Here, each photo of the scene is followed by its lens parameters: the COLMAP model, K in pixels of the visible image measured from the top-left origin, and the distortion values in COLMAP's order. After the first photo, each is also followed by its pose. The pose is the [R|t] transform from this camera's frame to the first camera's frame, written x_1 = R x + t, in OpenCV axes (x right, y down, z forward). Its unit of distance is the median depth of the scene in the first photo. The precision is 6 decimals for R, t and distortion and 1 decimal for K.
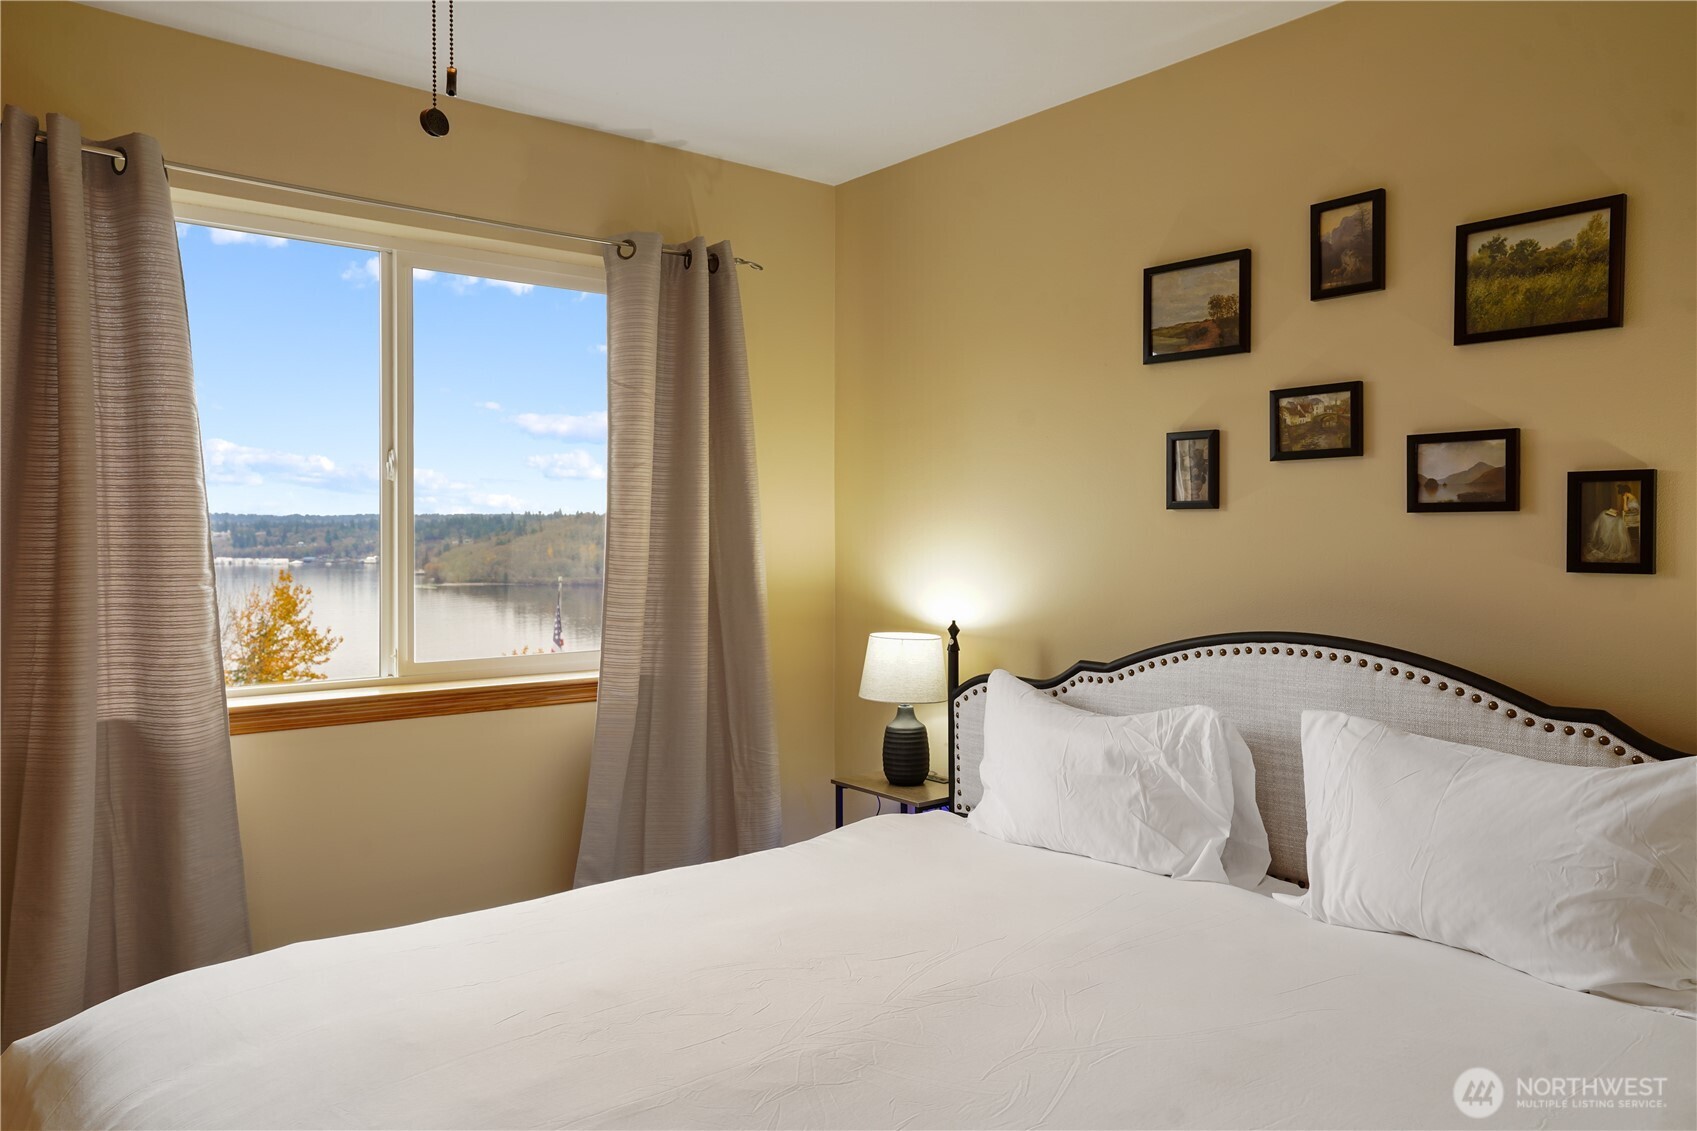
lens RADIAL K [[1196.9, 0, 845.7], [0, 1196.9, 529.2], [0, 0, 1]] dist [-0.009122, 0.064209]
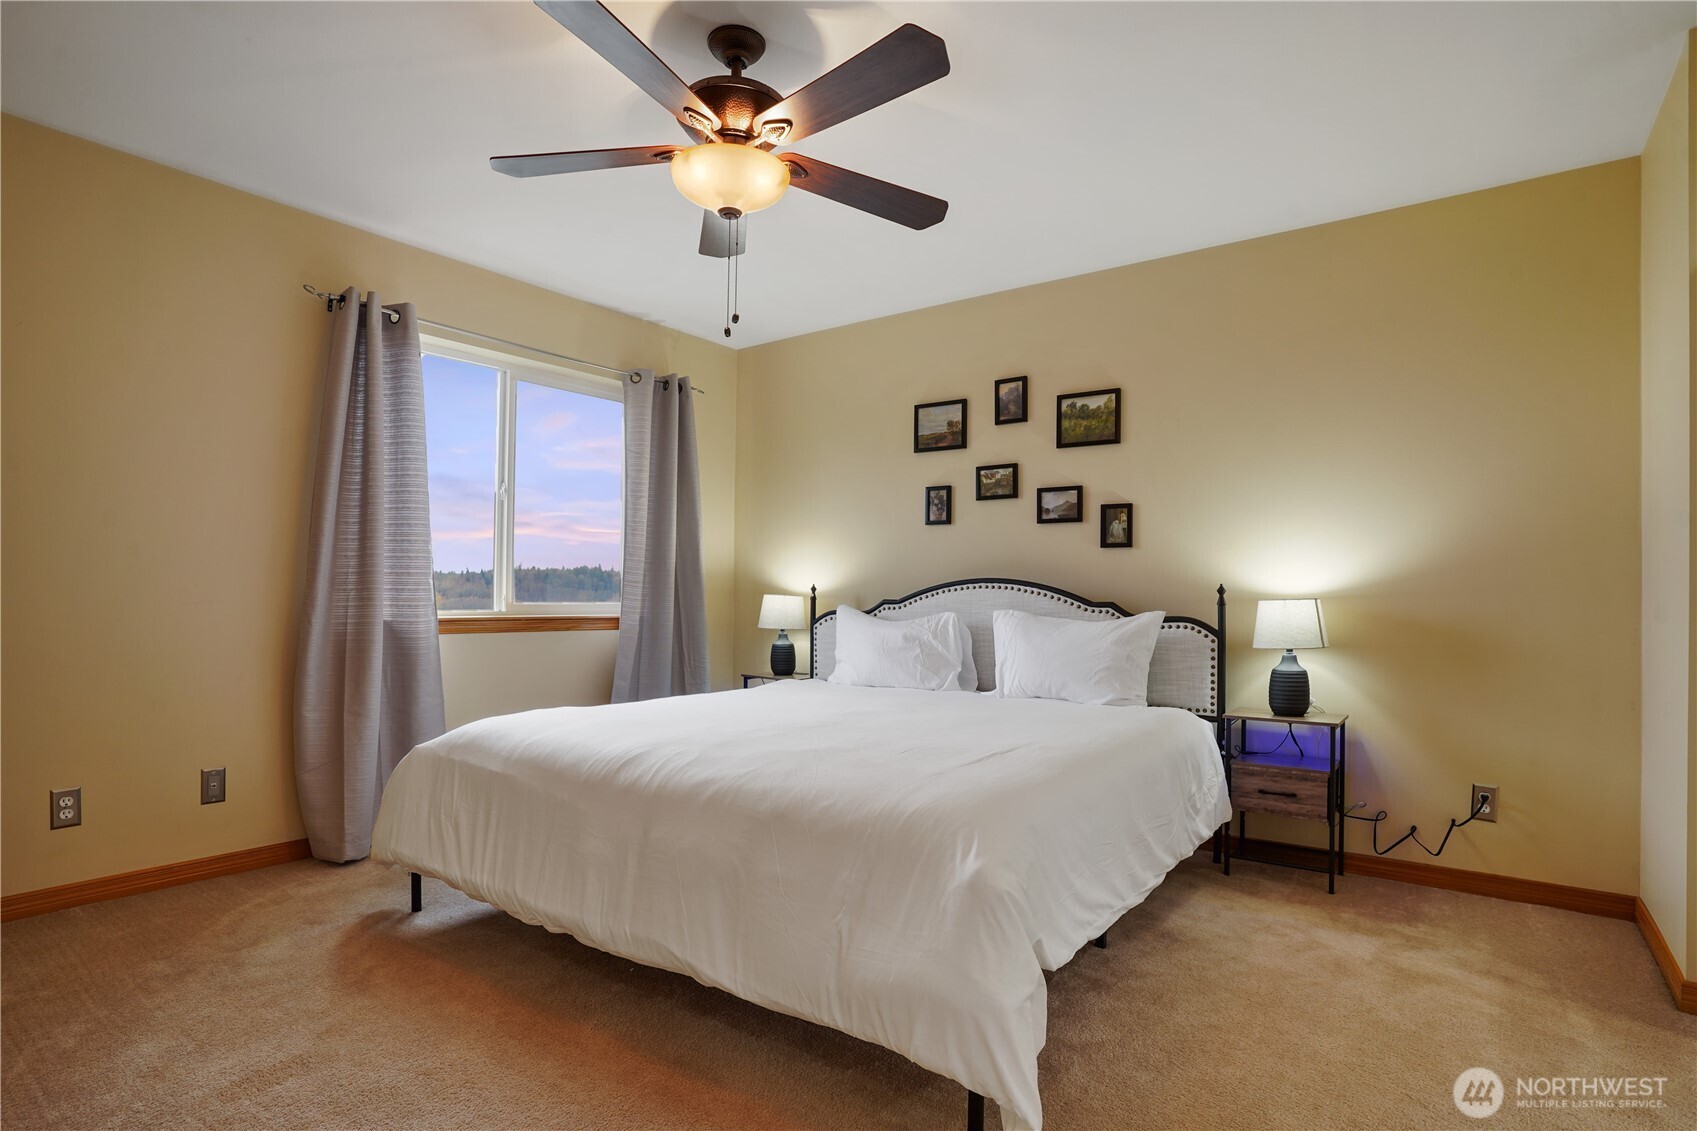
lens RADIAL K [[857.5, 0, 841.7], [0, 857.5, 571.6], [0, 0, 1]] dist [-0.082494, 0.048946]
pose [[0.971446, 0.016021, 0.236721, -0.231653], [-0.011214, 0.999703, -0.021641, 0.105880], [-0.236997, 0.018369, 0.971337, -0.403776]]
